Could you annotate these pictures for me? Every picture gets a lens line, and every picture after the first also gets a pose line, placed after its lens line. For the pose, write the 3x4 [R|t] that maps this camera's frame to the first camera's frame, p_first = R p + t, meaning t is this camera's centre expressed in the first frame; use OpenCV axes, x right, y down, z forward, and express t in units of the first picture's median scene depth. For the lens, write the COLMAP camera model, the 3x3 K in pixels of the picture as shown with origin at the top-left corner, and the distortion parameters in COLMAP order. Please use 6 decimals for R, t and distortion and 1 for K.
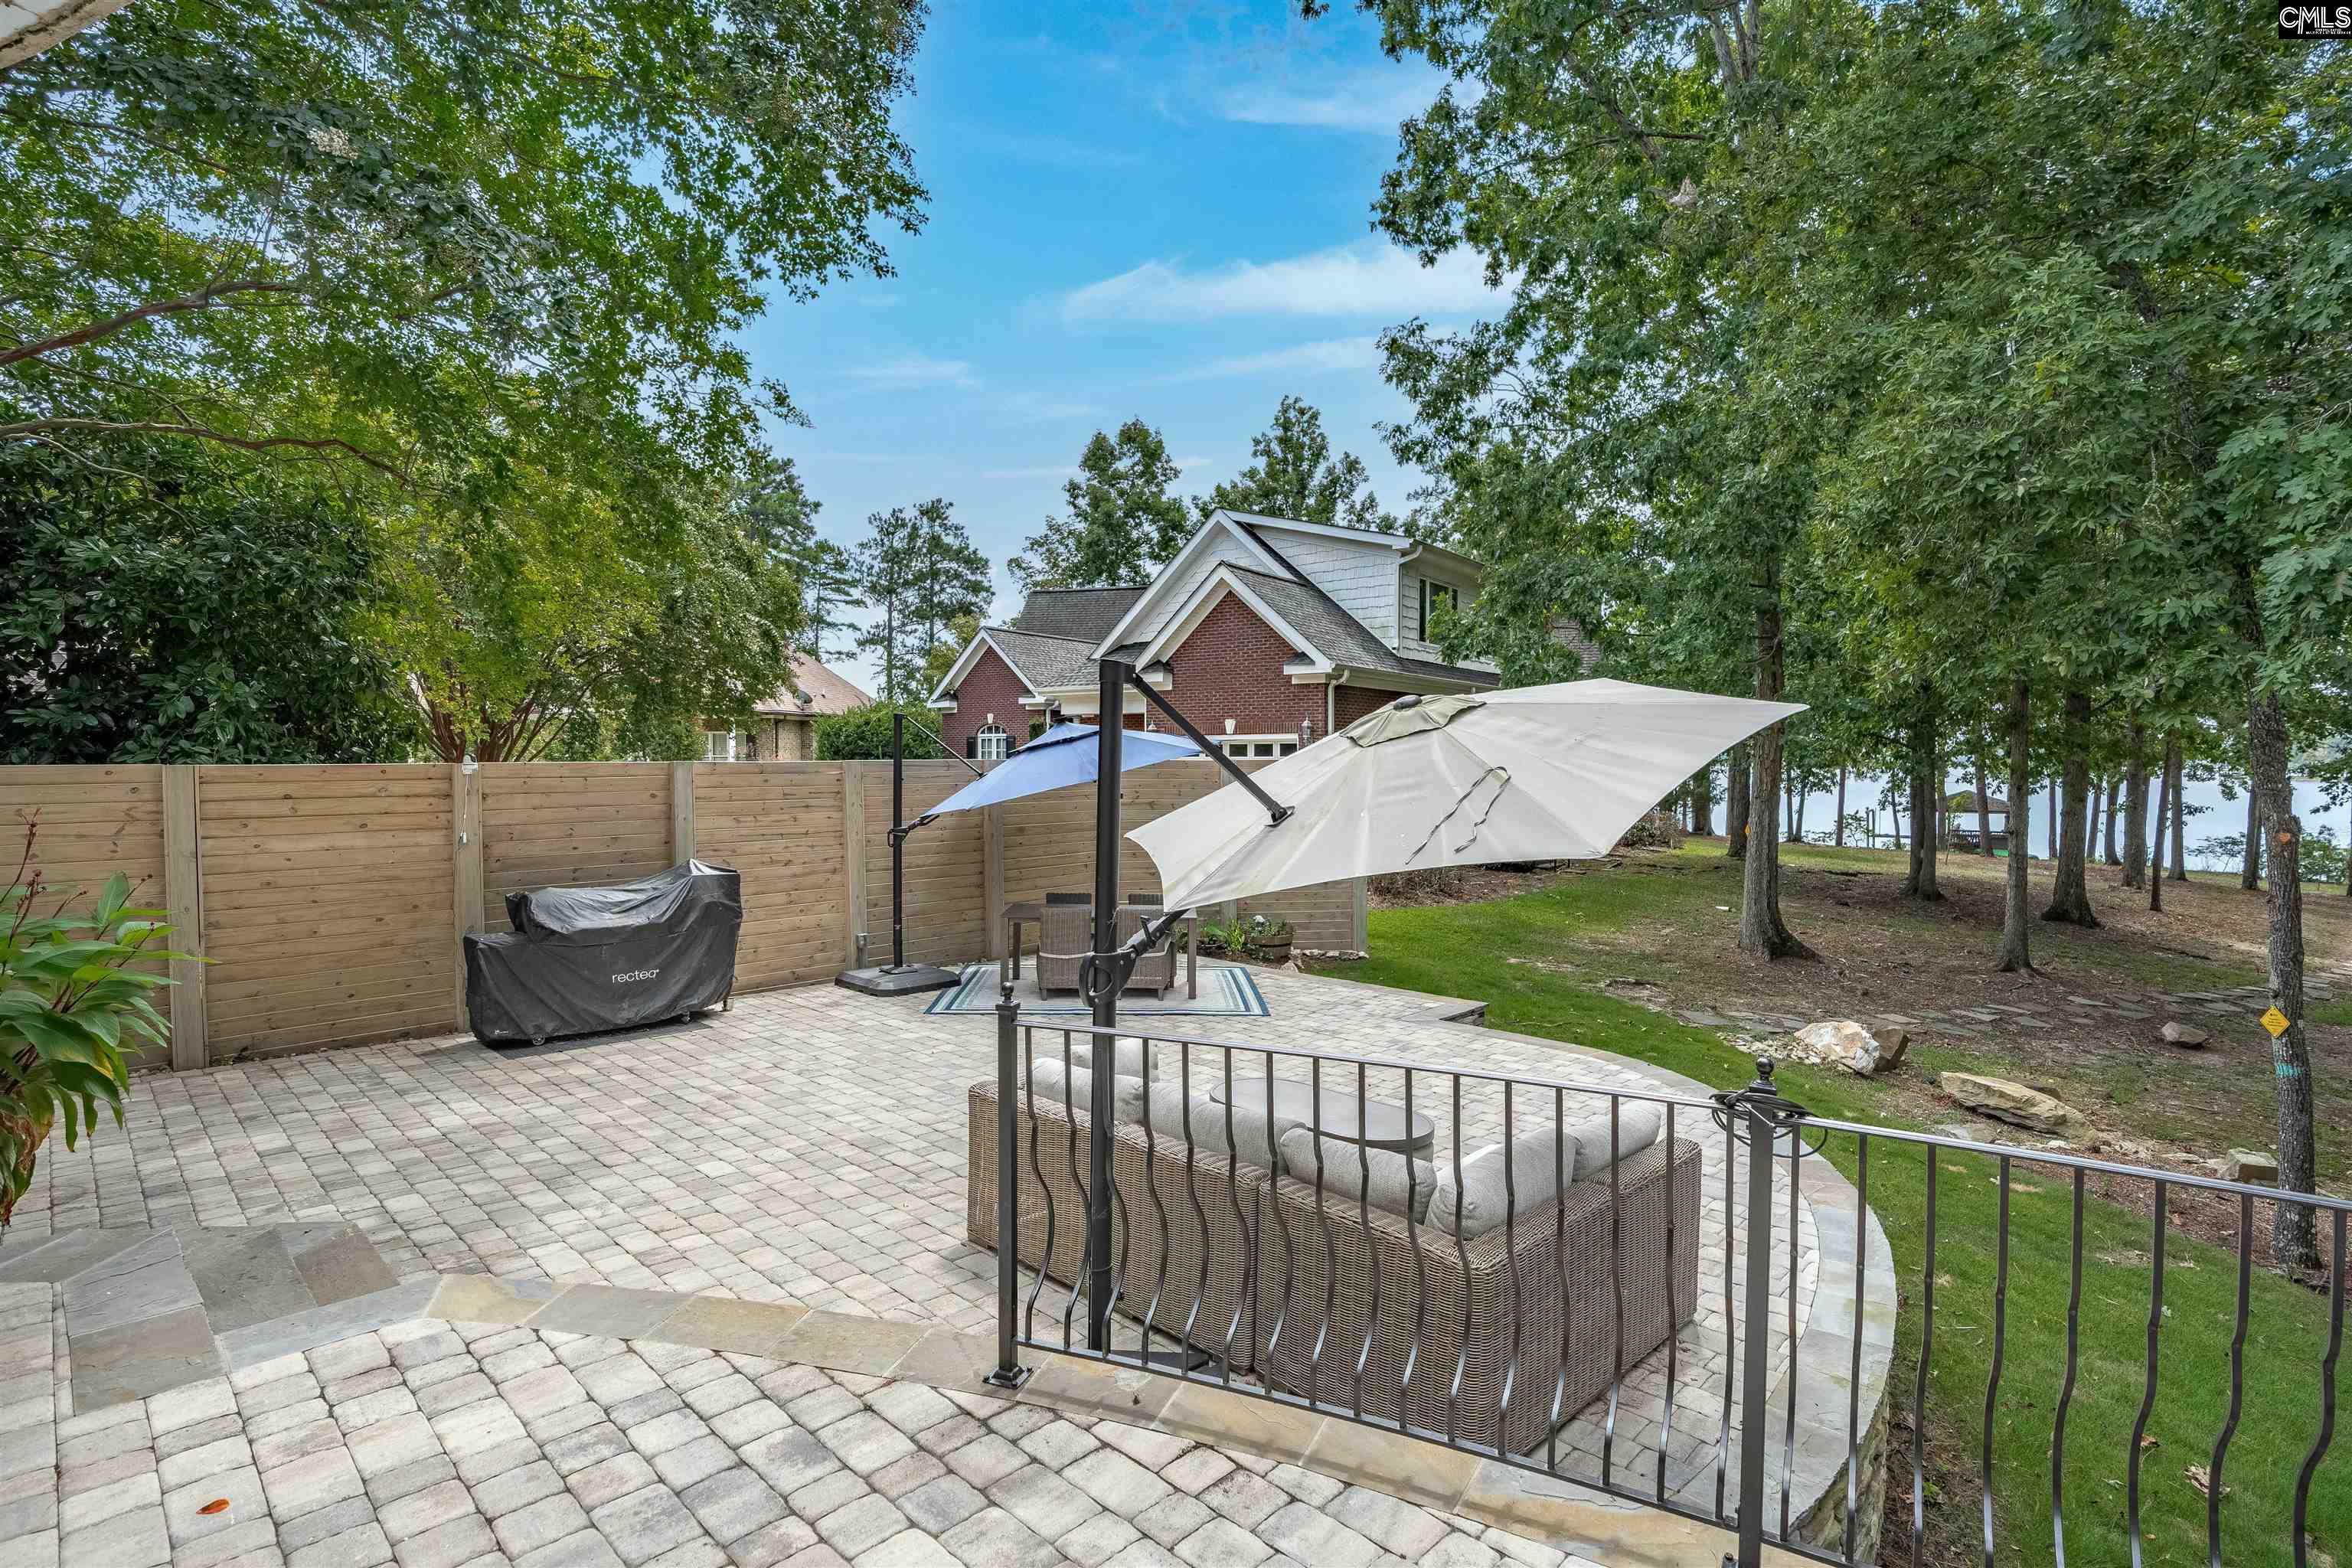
lens RADIAL K [[1153.9, 0, 1176.0], [0, 1153.9, 784.0], [0, 0, 1]] dist [-0.018819, 0.000752]
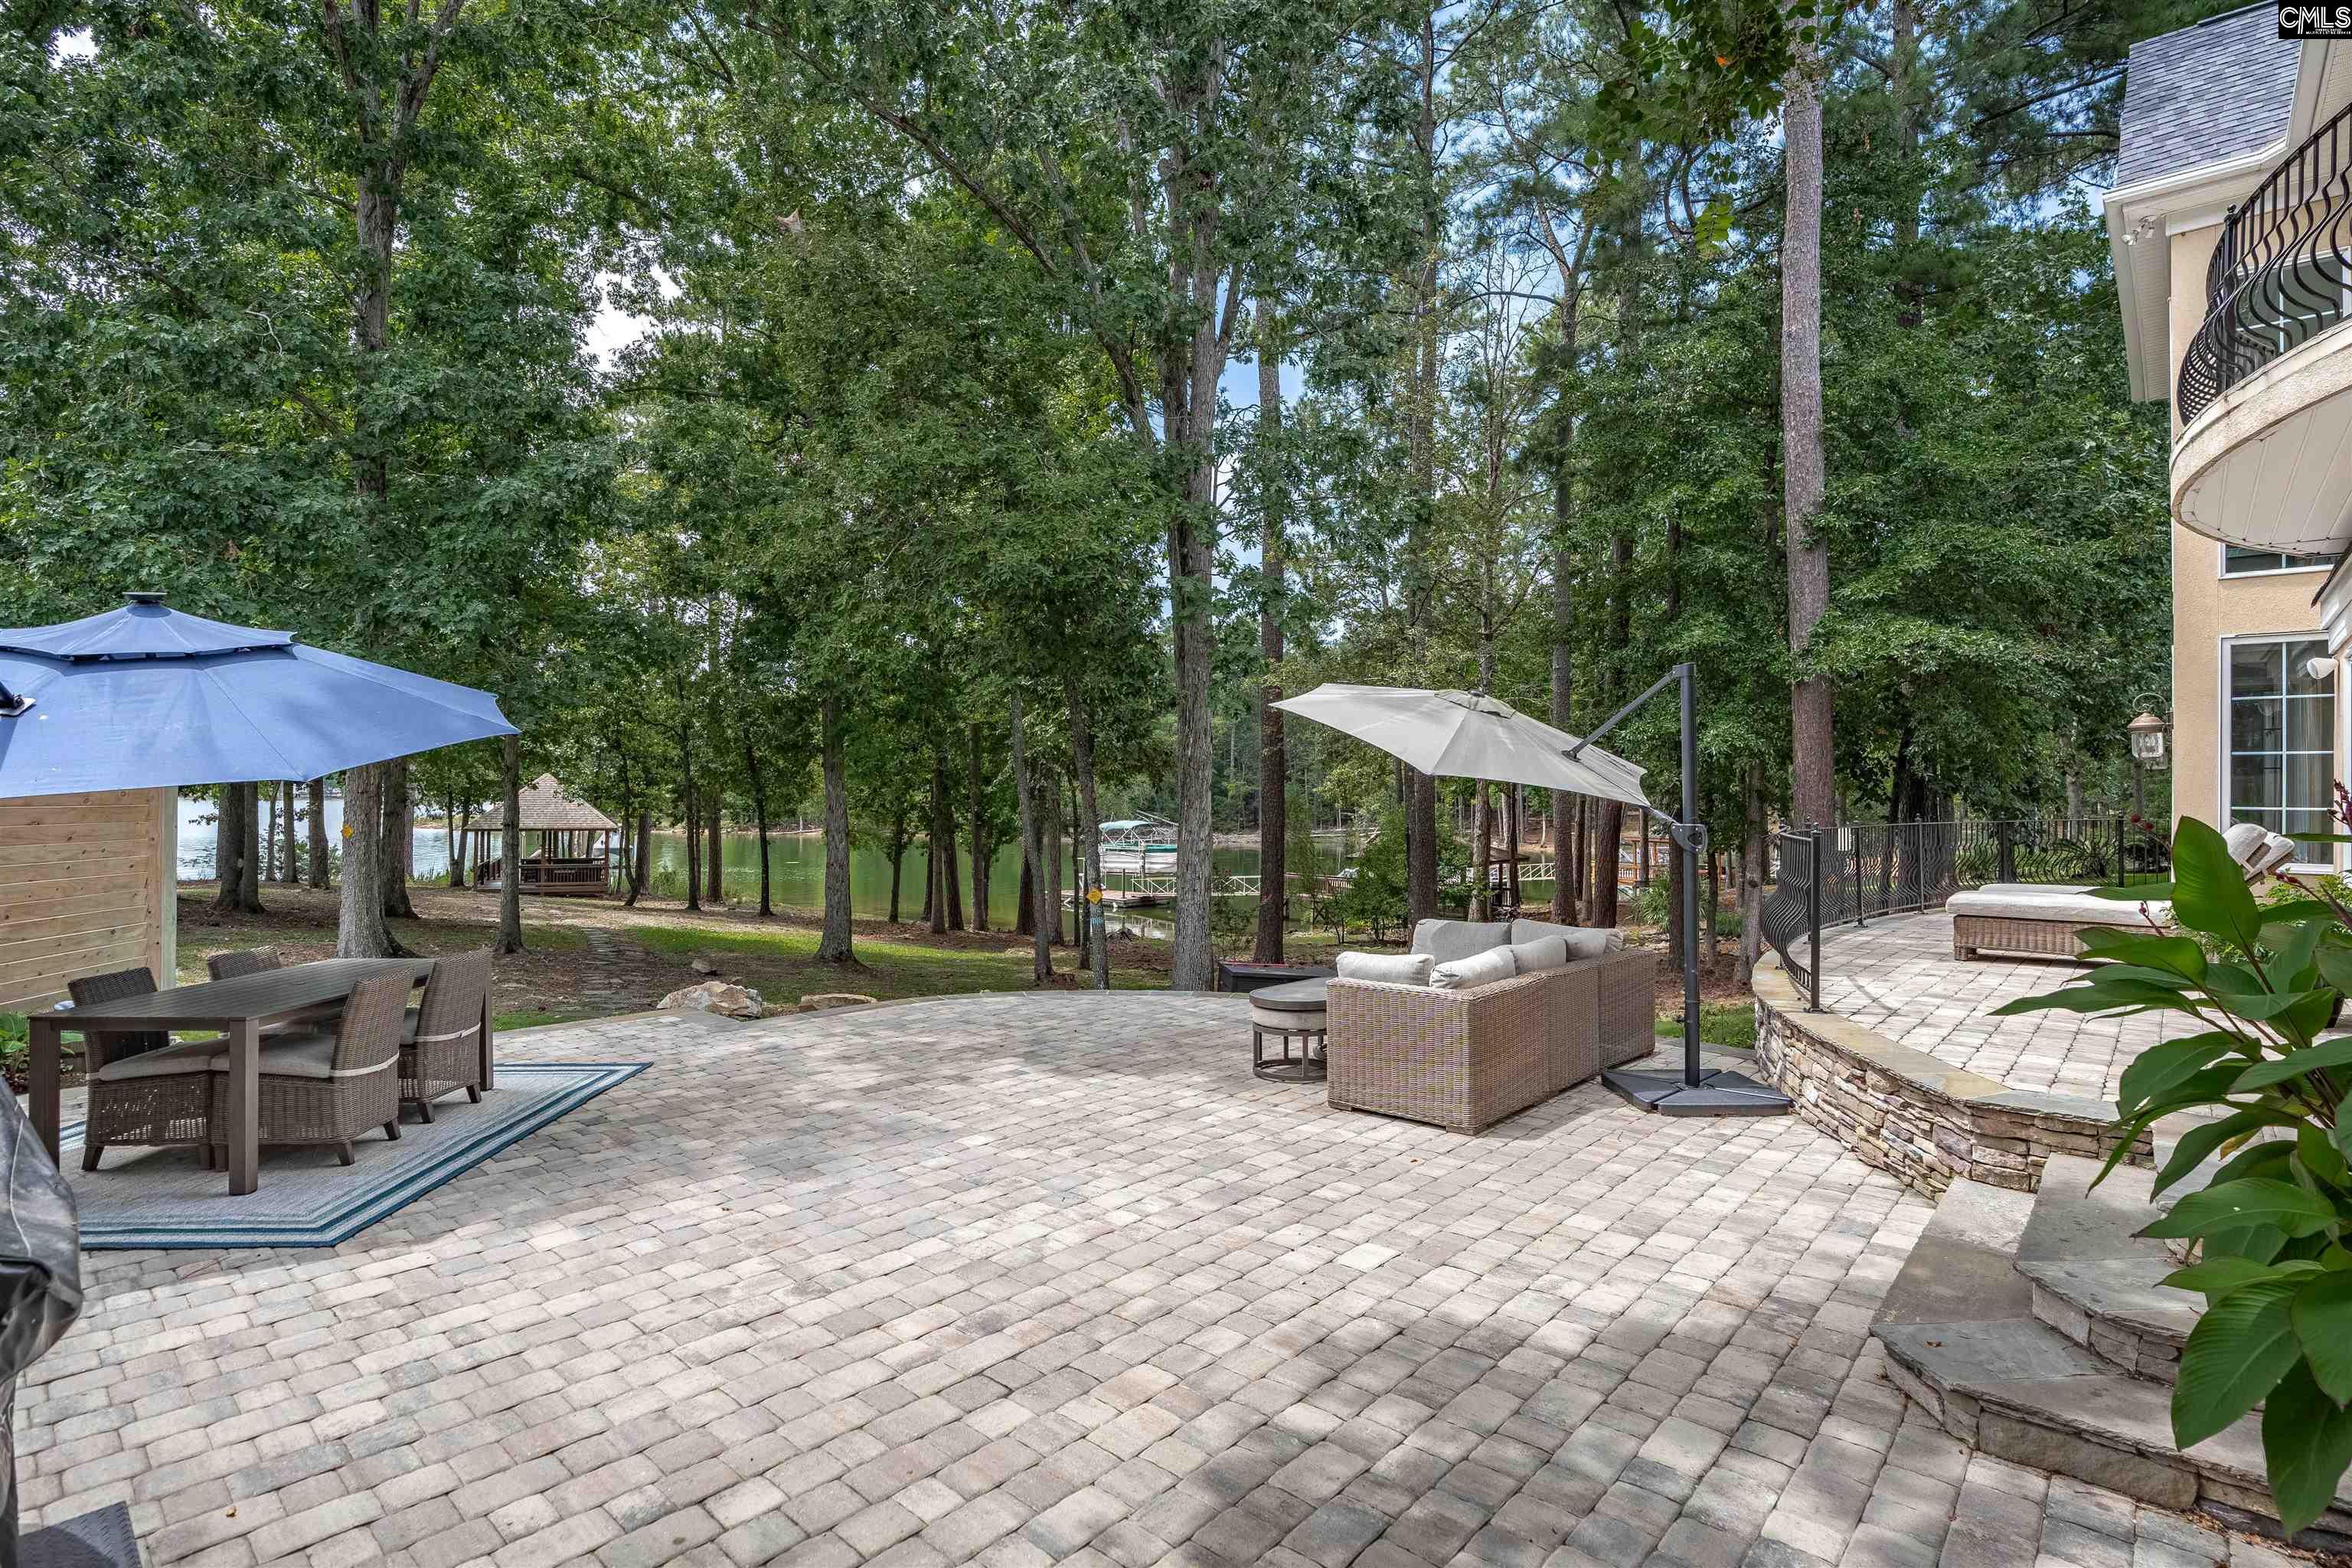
lens RADIAL K [[1153.9, 0, 1176.0], [0, 1153.9, 784.0], [0, 0, 1]] dist [-0.018819, 0.000752]
pose [[-0.067840, 0.013341, 0.997607, -0.897760], [0.007736, 0.999888, -0.012846, 0.045385], [-0.997666, 0.006846, -0.067936, 0.952606]]
